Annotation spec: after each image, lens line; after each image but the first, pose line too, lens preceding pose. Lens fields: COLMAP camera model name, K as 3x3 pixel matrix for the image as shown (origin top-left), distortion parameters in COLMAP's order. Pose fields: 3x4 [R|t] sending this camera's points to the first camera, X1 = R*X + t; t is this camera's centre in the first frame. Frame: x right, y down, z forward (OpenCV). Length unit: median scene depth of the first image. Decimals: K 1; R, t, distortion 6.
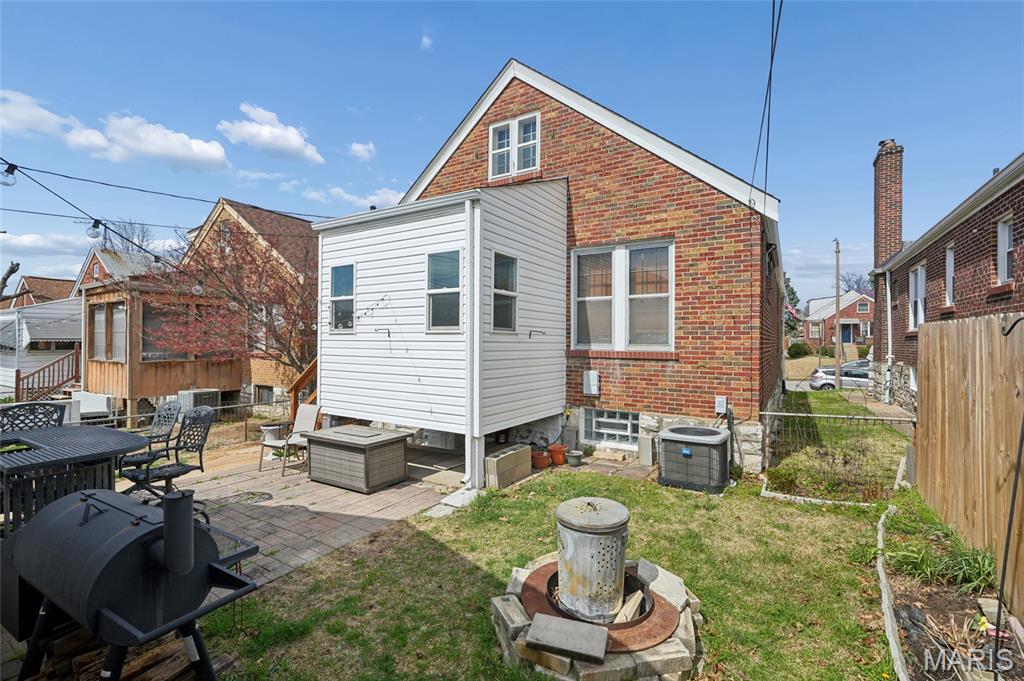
lens RADIAL K [[466.1, 0, 512.0], [0, 466.1, 340.5], [0, 0, 1]] dist [-0.000644, -0.000069]
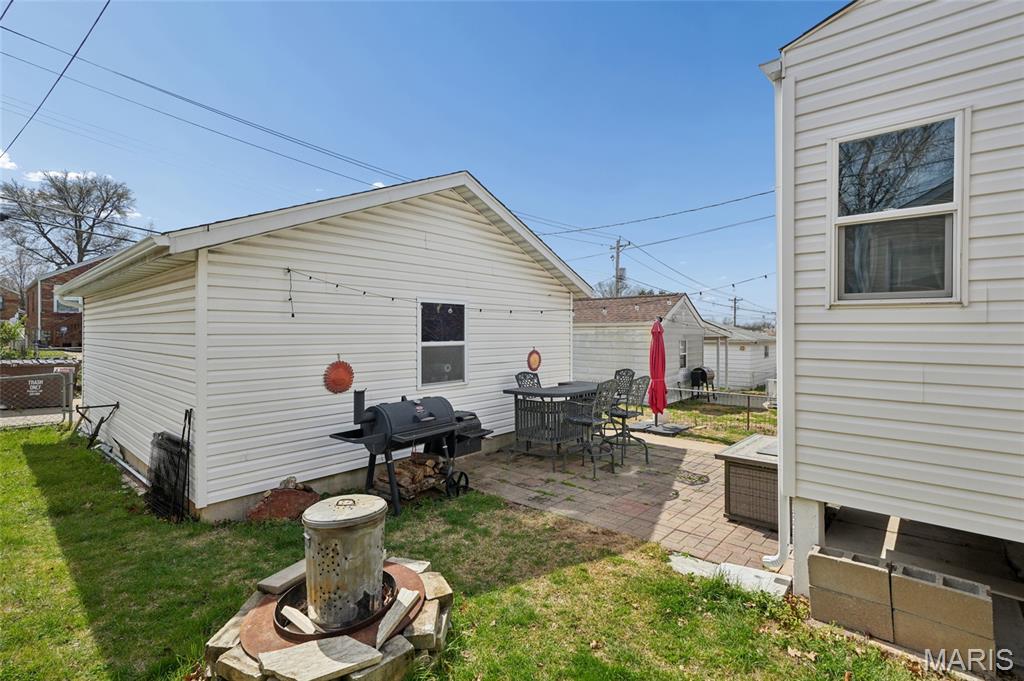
lens RADIAL K [[467.7, 0, 513.0], [0, 467.7, 332.4], [0, 0, 1]] dist [-0.000321, -0.000124]
pose [[-0.163151, -0.004220, -0.986592, 0.569770], [0.000994, 0.999990, -0.004441, 0.015477], [0.986601, -0.001705, -0.163145, 0.822723]]
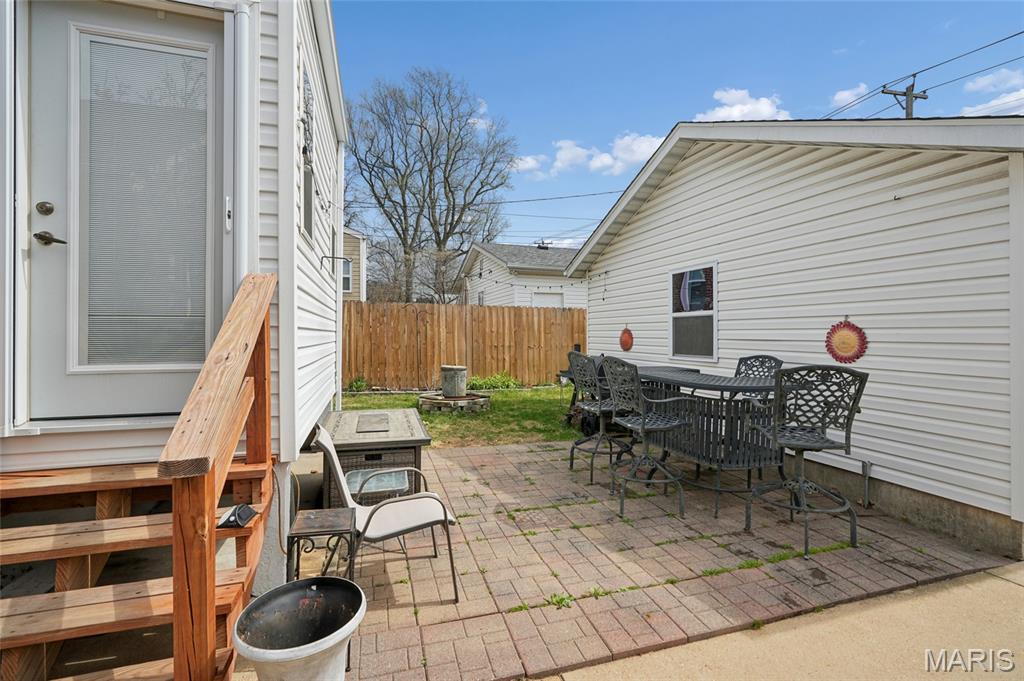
lens RADIAL K [[467.7, 0, 513.0], [0, 467.7, 332.4], [0, 0, 1]] dist [-0.000321, -0.000124]
pose [[-0.758478, -0.005931, 0.651671, -1.036527], [-0.008287, 0.999966, -0.000544, 0.088976], [-0.651646, -0.005813, -0.758501, 1.594414]]
